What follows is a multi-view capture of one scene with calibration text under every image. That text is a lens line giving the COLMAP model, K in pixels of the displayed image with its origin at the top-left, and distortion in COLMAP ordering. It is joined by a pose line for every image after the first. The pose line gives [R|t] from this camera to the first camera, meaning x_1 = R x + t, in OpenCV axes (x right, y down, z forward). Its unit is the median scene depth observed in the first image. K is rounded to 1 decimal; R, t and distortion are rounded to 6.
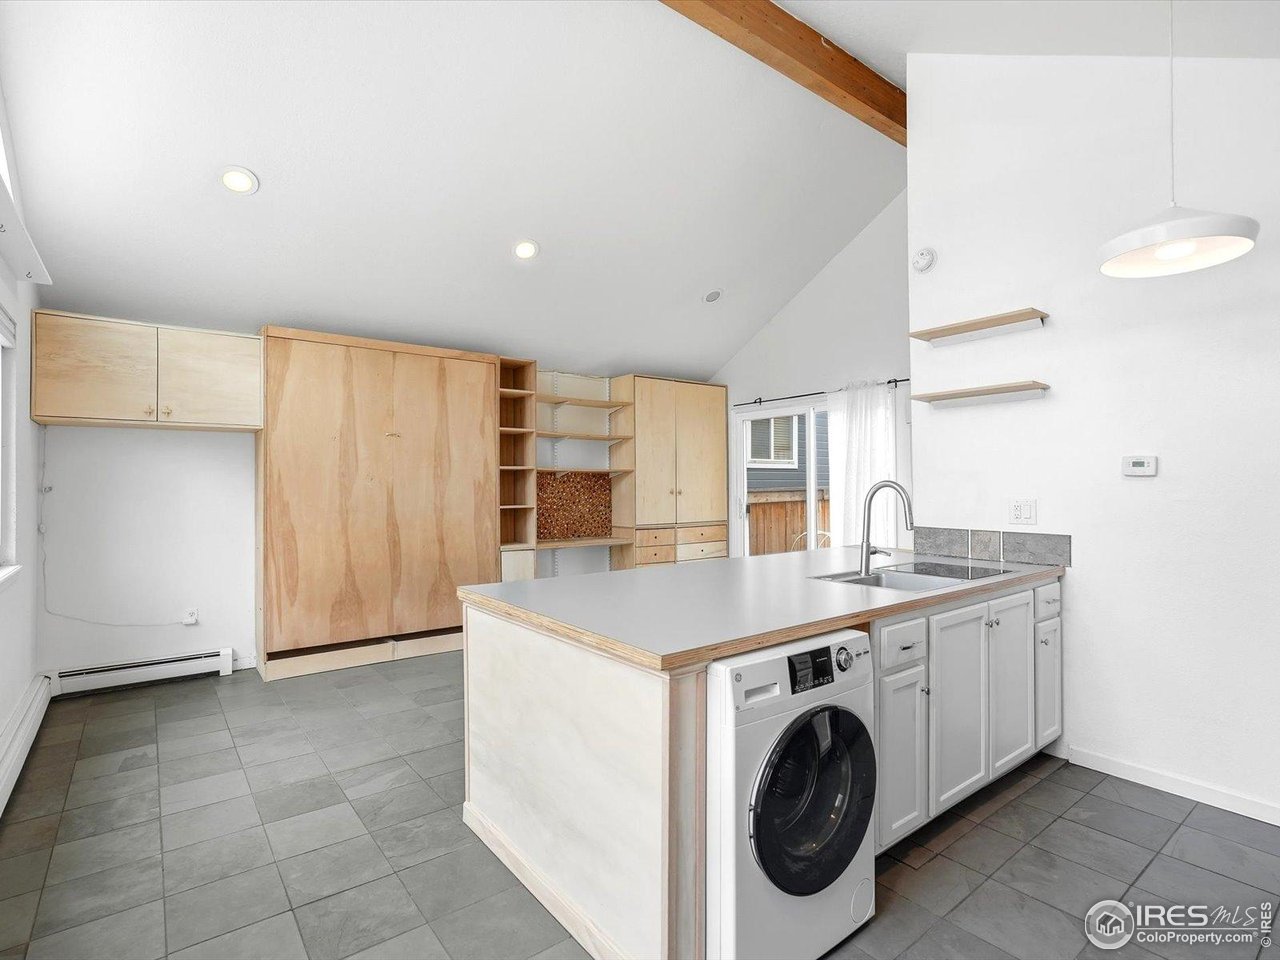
lens RADIAL K [[644.1, 0, 642.1], [0, 644.1, 473.1], [0, 0, 1]] dist [-0.022086, 0.013207]
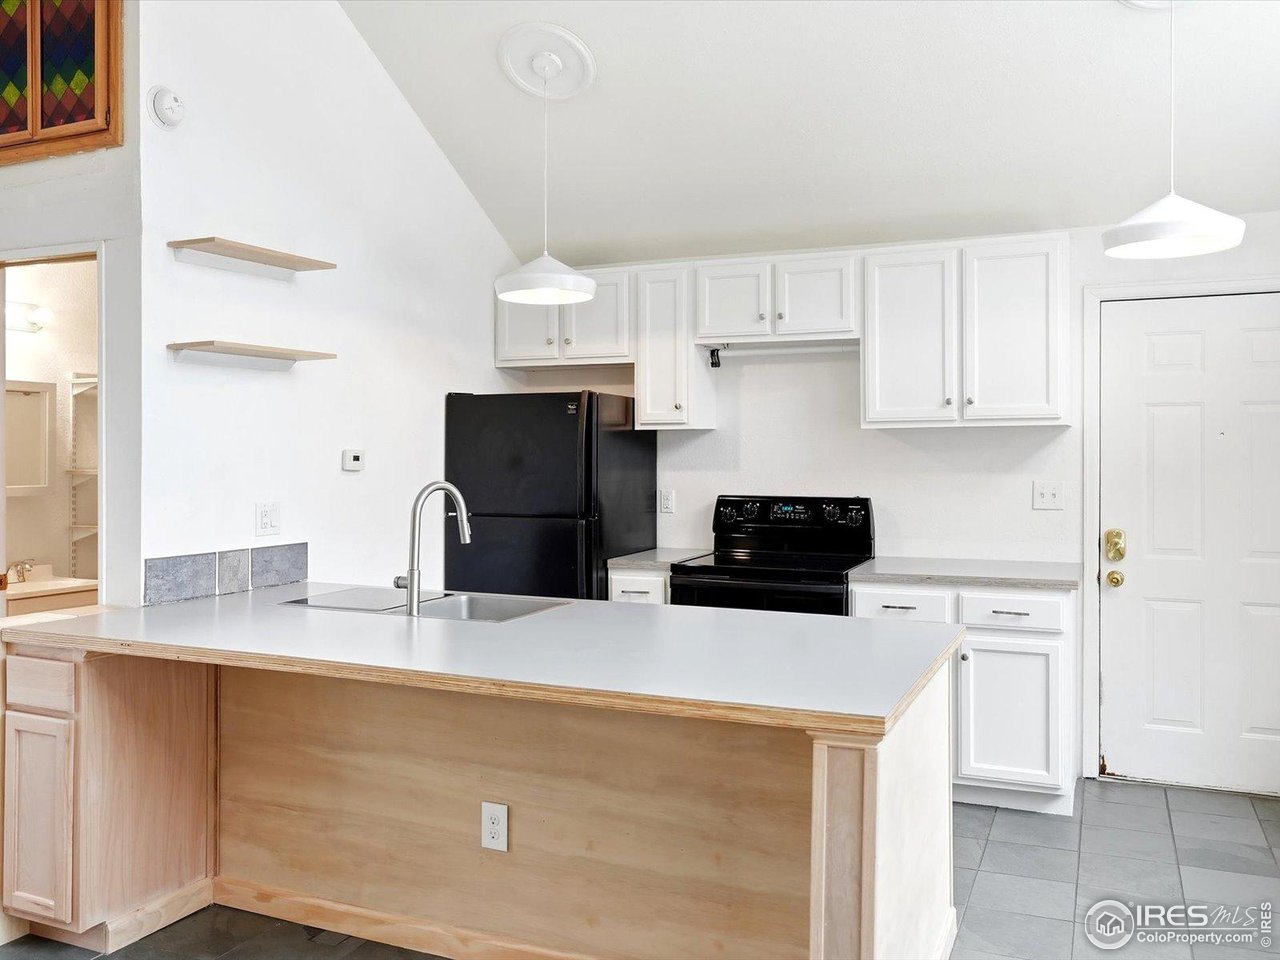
lens RADIAL K [[1066.8, 0, 637.2], [0, 1066.8, 456.9], [0, 0, 1]] dist [-0.001473, 0.002341]
pose [[-0.472640, -0.003624, 0.881248, -0.695101], [-0.012019, 0.999925, -0.002334, -0.014134], [-0.881173, -0.011694, -0.472649, 1.165040]]
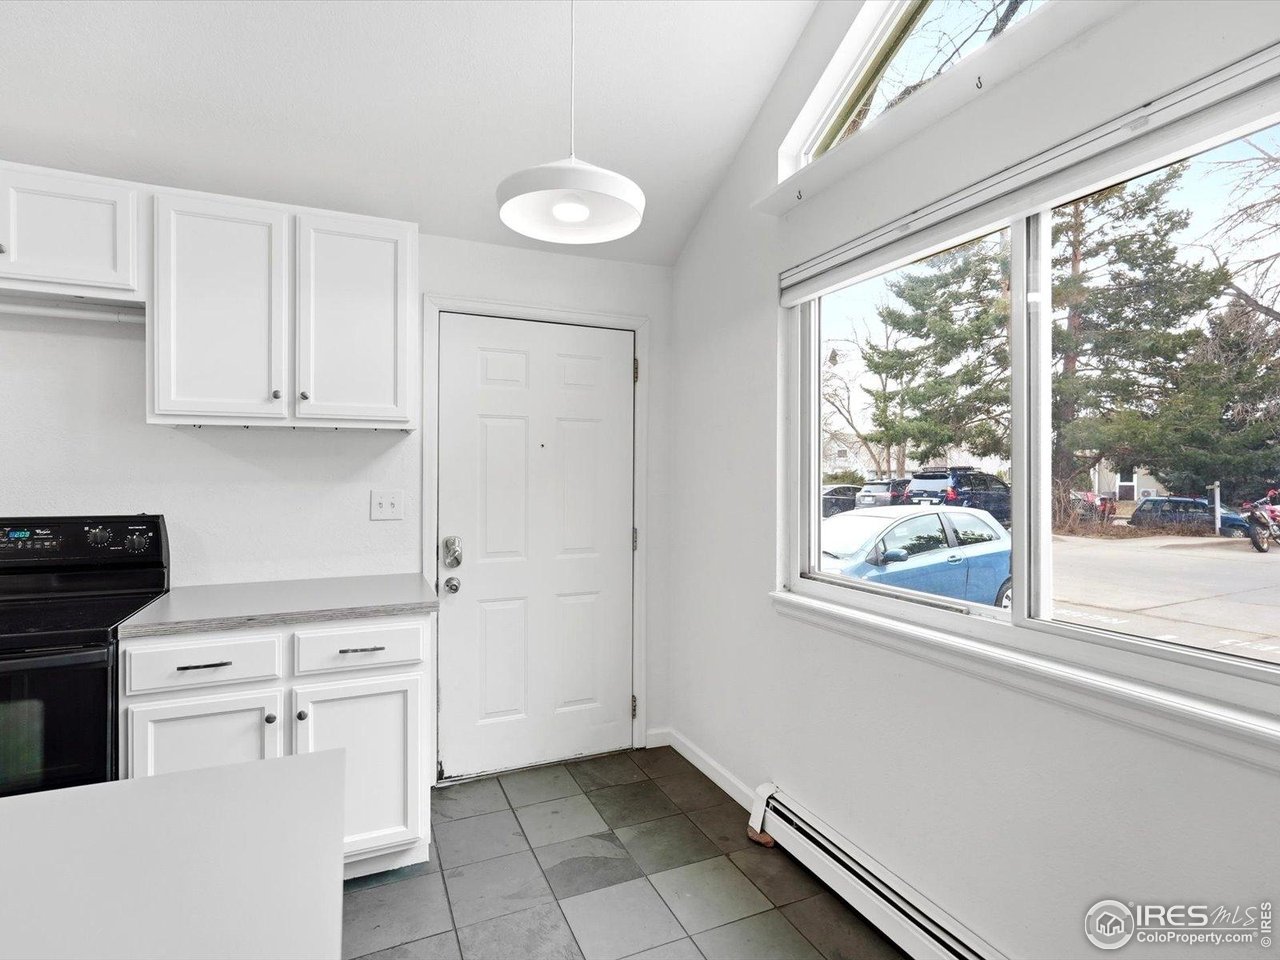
lens RADIAL K [[644.1, 0, 642.1], [0, 644.1, 473.1], [0, 0, 1]] dist [-0.022086, 0.013207]
pose [[-0.971172, -0.002623, 0.238365, -0.208226], [-0.007093, 0.999815, -0.017896, -0.001056], [-0.238274, -0.019071, -0.971011, 0.724279]]
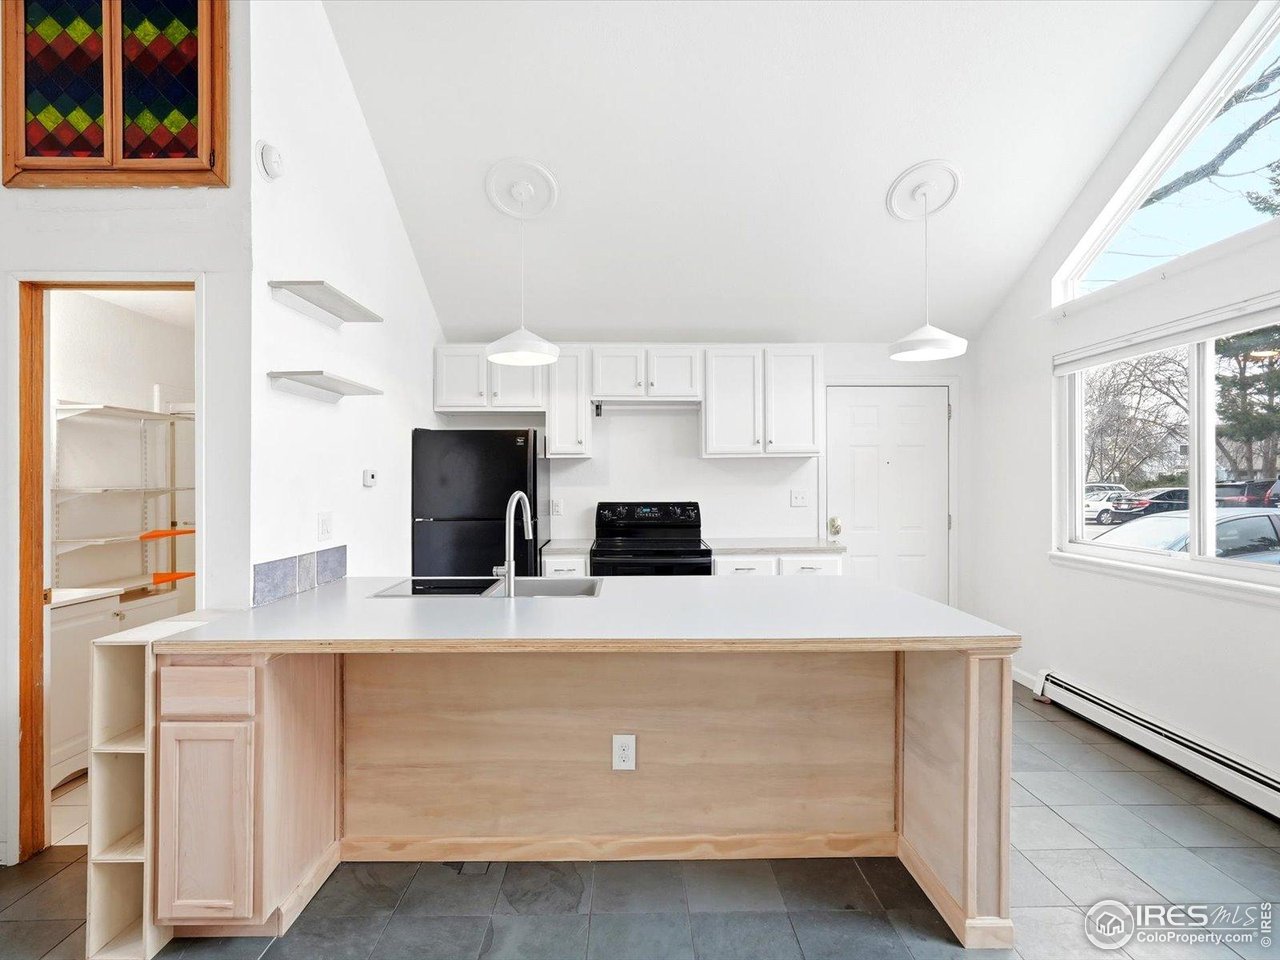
lens RADIAL K [[648.1, 0, 640.0], [0, 648.1, 480.0], [0, 0, 1]] dist [-0.018847, 0.012832]
pose [[-0.796700, 0.003204, 0.604366, -0.297732], [-0.004371, 0.999929, -0.011063, 0.003742], [-0.604359, -0.011456, -0.796630, 1.401086]]
